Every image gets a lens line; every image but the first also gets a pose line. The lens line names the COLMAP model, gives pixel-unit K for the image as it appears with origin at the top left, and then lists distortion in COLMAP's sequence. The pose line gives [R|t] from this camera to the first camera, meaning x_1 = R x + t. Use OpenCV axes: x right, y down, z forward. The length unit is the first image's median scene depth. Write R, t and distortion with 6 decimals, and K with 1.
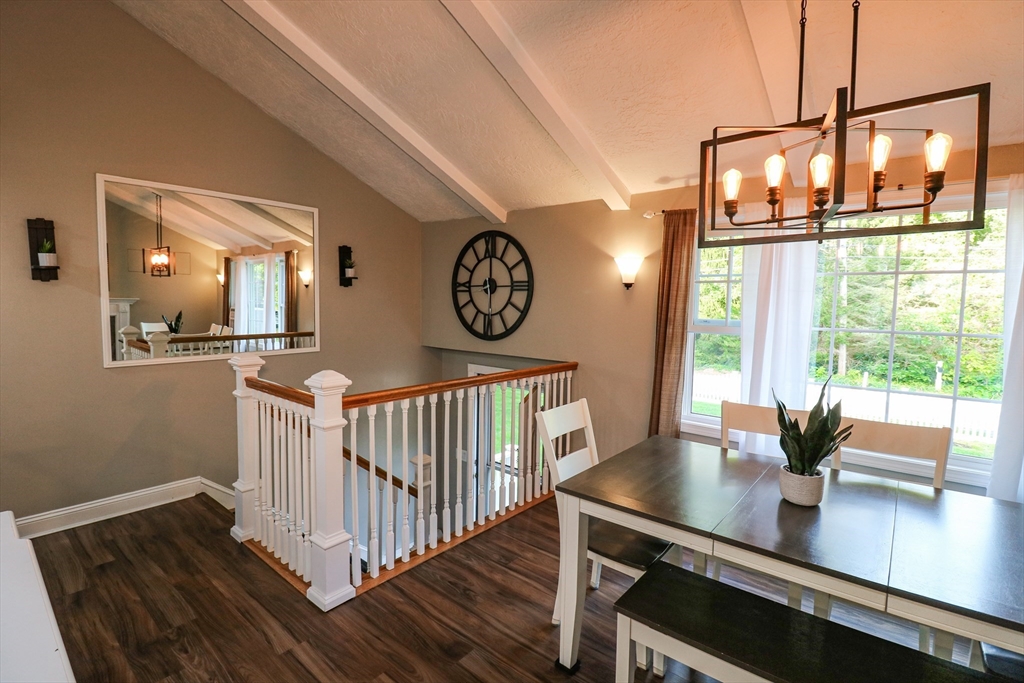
lens RADIAL K [[479.9, 0, 512.6], [0, 479.9, 336.3], [0, 0, 1]] dist [-0.016722, -0.002822]
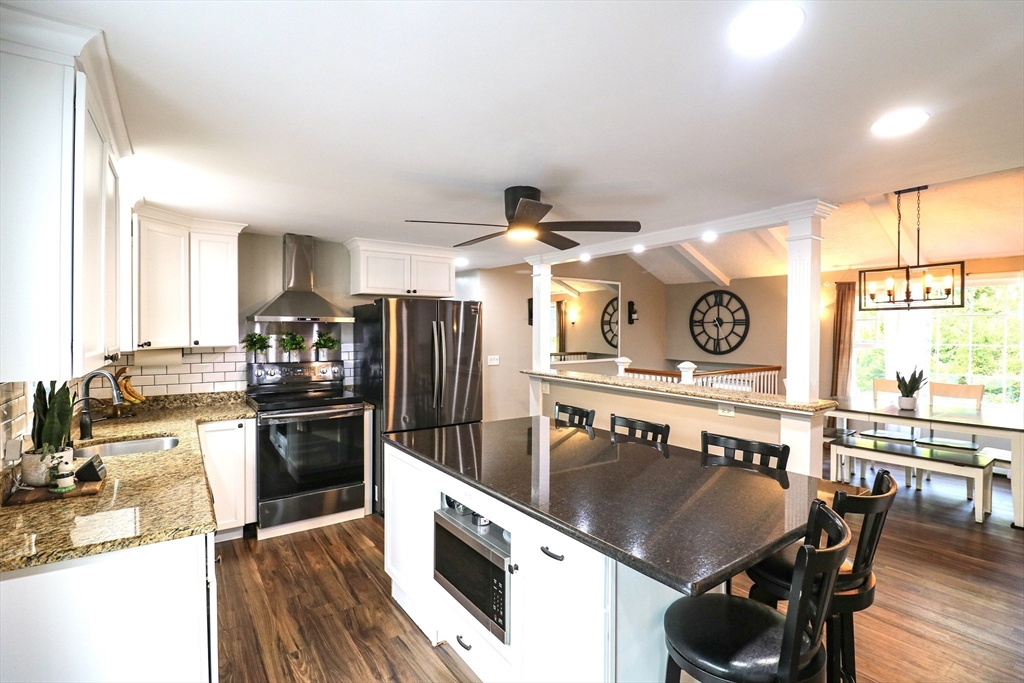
lens RADIAL K [[479.9, 0, 514.1], [0, 479.9, 338.9], [0, 0, 1]] dist [-0.016722, -0.002822]
pose [[0.968118, -0.008603, -0.250345, -0.329604], [-0.004883, 0.998572, -0.053197, 0.047577], [0.250446, 0.052724, 0.966694, -0.826928]]
